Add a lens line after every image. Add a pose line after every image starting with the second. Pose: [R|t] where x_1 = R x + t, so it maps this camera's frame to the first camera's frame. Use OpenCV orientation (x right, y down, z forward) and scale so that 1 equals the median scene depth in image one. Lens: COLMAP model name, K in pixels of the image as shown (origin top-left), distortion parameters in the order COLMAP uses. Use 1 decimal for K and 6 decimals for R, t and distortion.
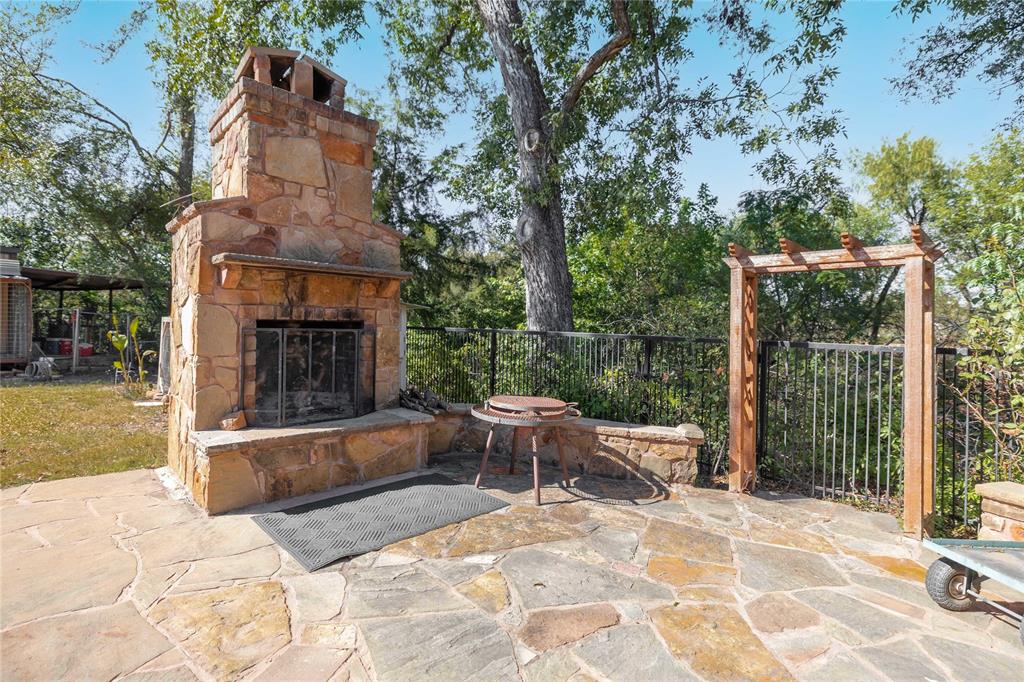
lens RADIAL K [[488.3, 0, 510.5], [0, 488.3, 329.3], [0, 0, 1]] dist [-0.000689, 0.000015]
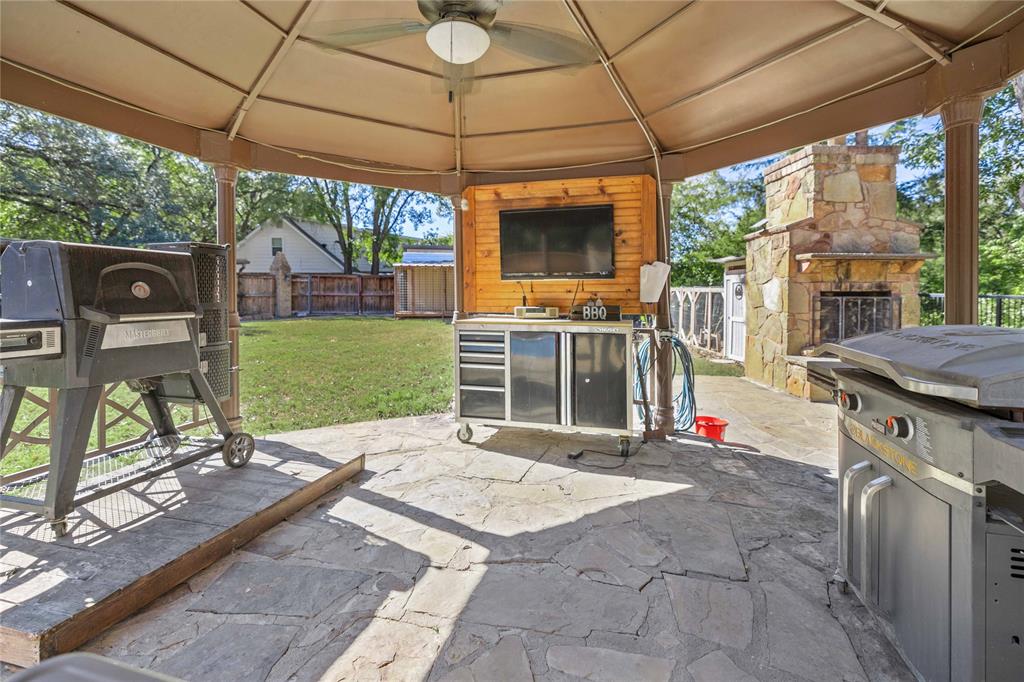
lens RADIAL K [[448.4, 0, 517.9], [0, 448.4, 296.3], [0, 0, 1]] dist [-0.000255, -0.000041]
pose [[0.725086, -0.005709, -0.688635, -0.207057], [0.007750, 0.999970, -0.000131, -0.010373], [0.688615, -0.005242, 0.725108, -0.729358]]
